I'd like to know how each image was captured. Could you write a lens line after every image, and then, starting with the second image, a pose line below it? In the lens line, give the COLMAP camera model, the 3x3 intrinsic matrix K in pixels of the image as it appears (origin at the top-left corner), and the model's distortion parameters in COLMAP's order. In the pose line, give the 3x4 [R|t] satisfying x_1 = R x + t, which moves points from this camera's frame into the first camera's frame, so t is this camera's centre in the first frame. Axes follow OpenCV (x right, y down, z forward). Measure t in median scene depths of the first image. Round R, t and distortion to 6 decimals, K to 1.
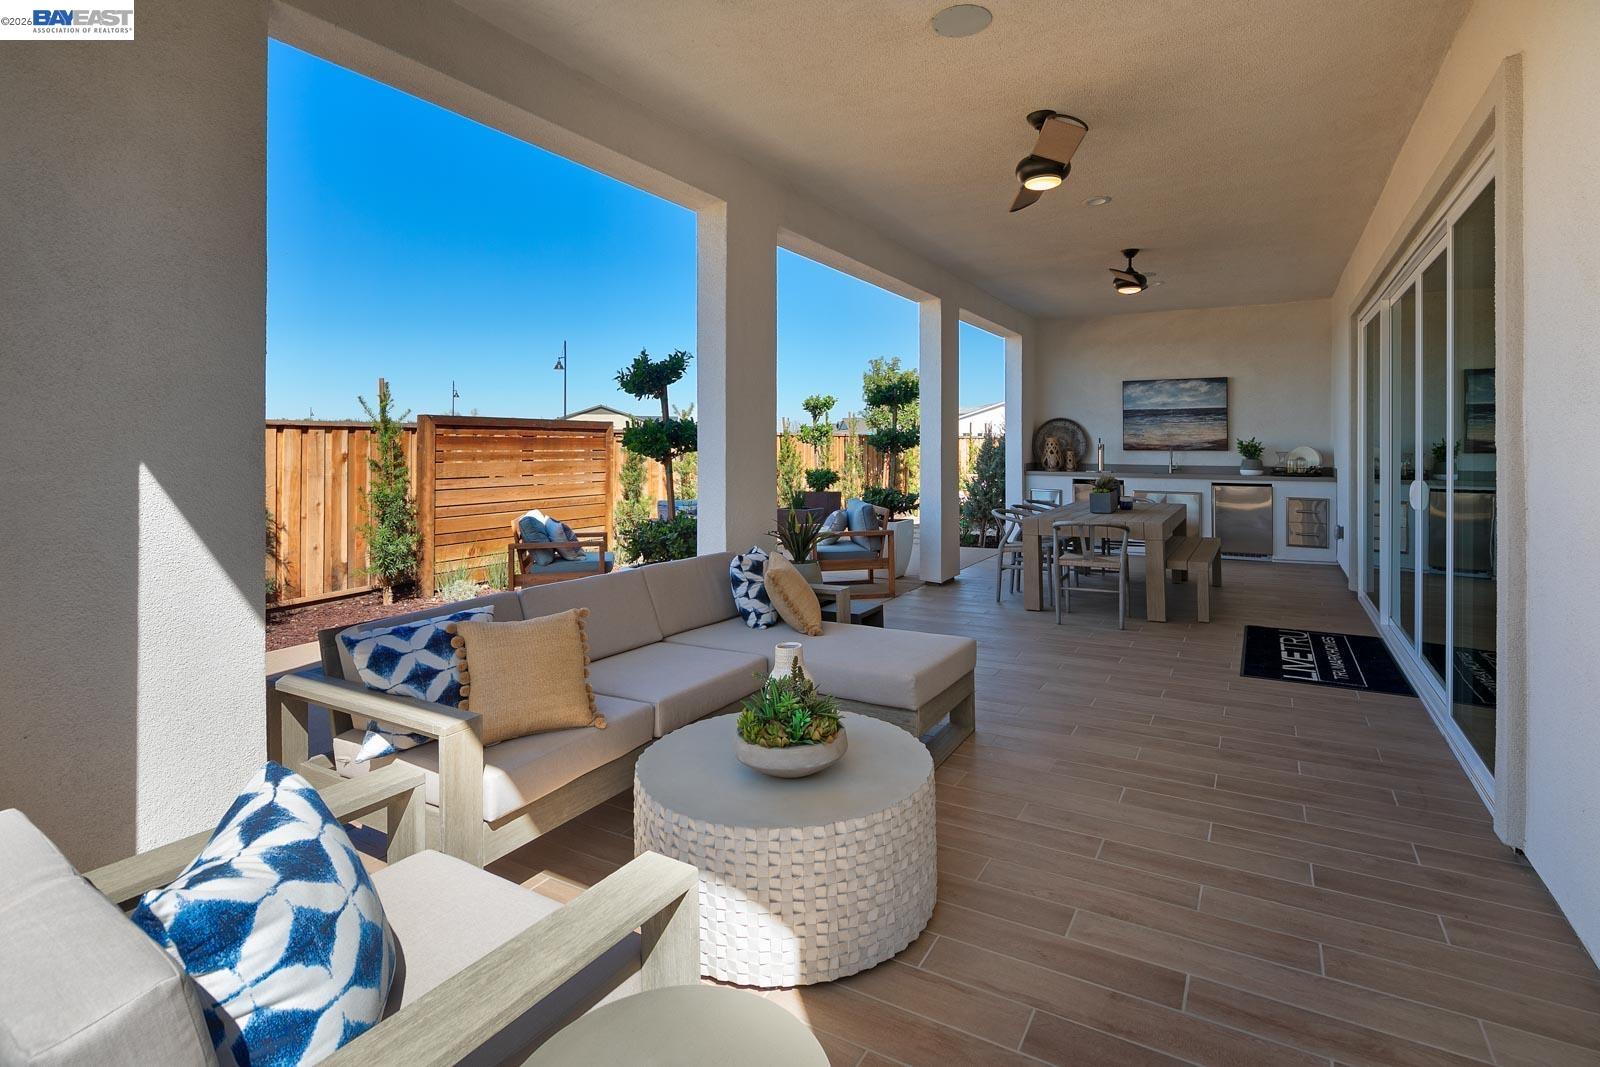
lens RADIAL K [[788.8, 0, 797.1], [0, 788.8, 534.3], [0, 0, 1]] dist [-0.022237, -0.000445]
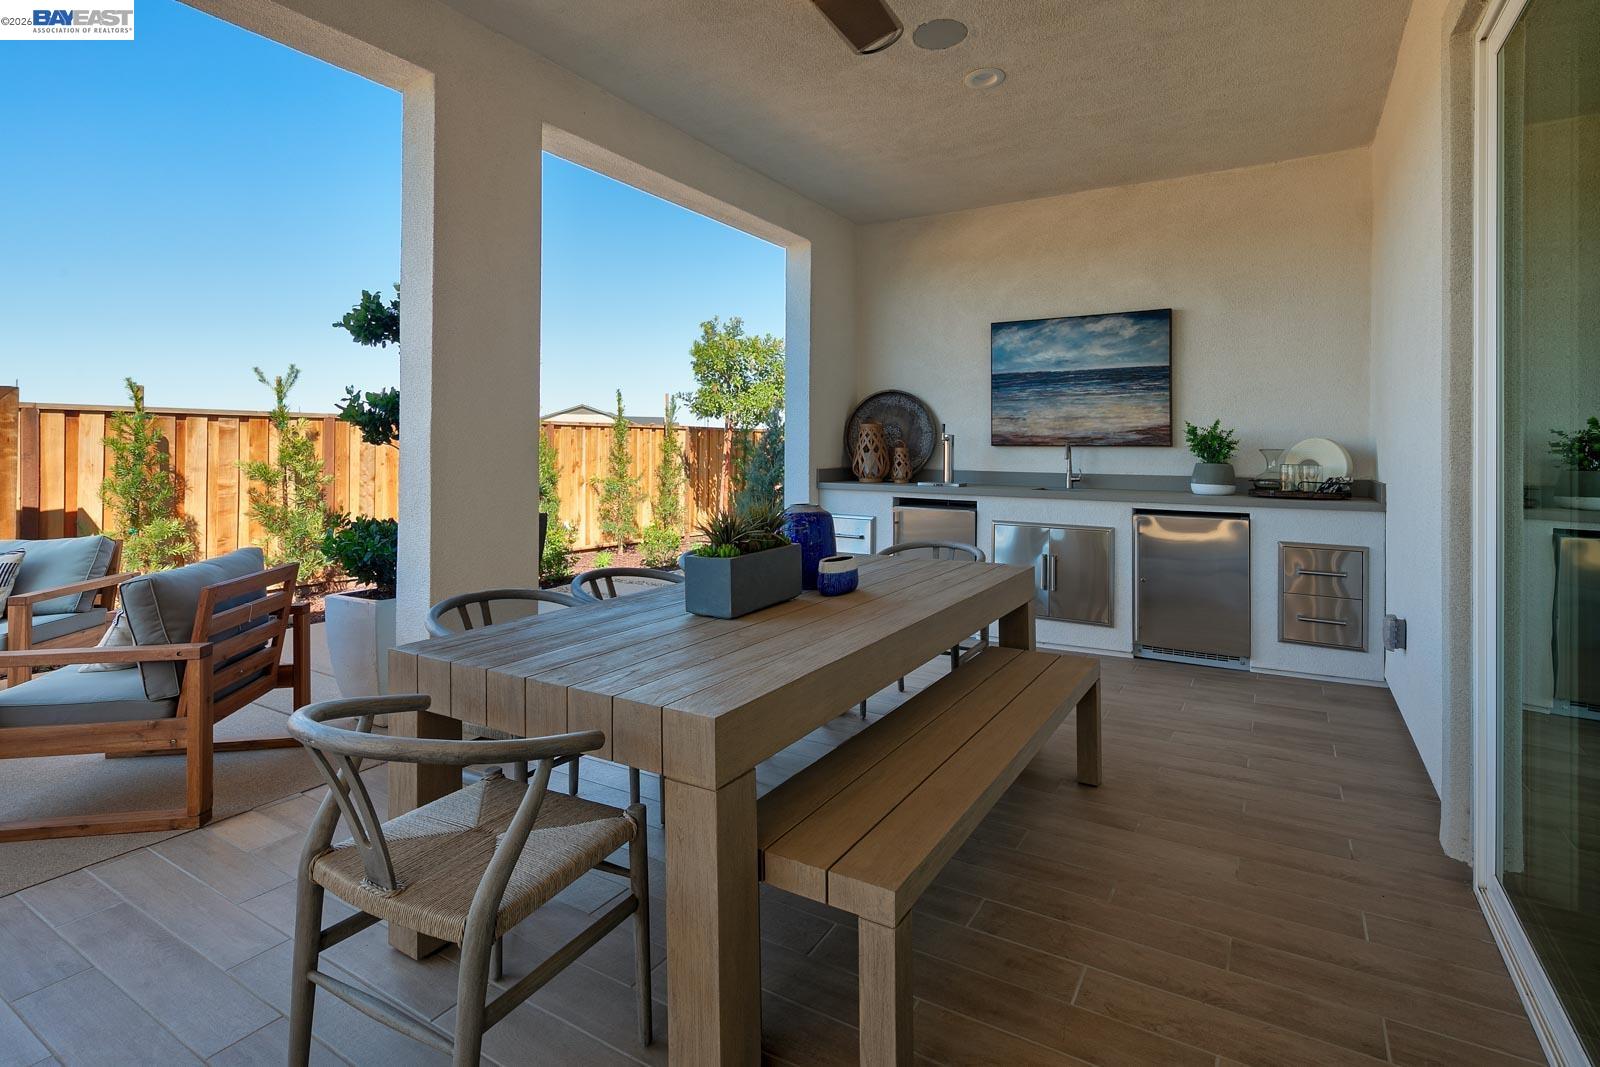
lens RADIAL K [[788.8, 0, 802.6], [0, 788.8, 532.5], [0, 0, 1]] dist [-0.022237, -0.000445]
pose [[0.999945, 0.006472, -0.008281, 0.297913], [-0.006526, 0.999957, -0.006585, -0.042754], [0.008238, 0.006639, 0.999944, 0.456211]]
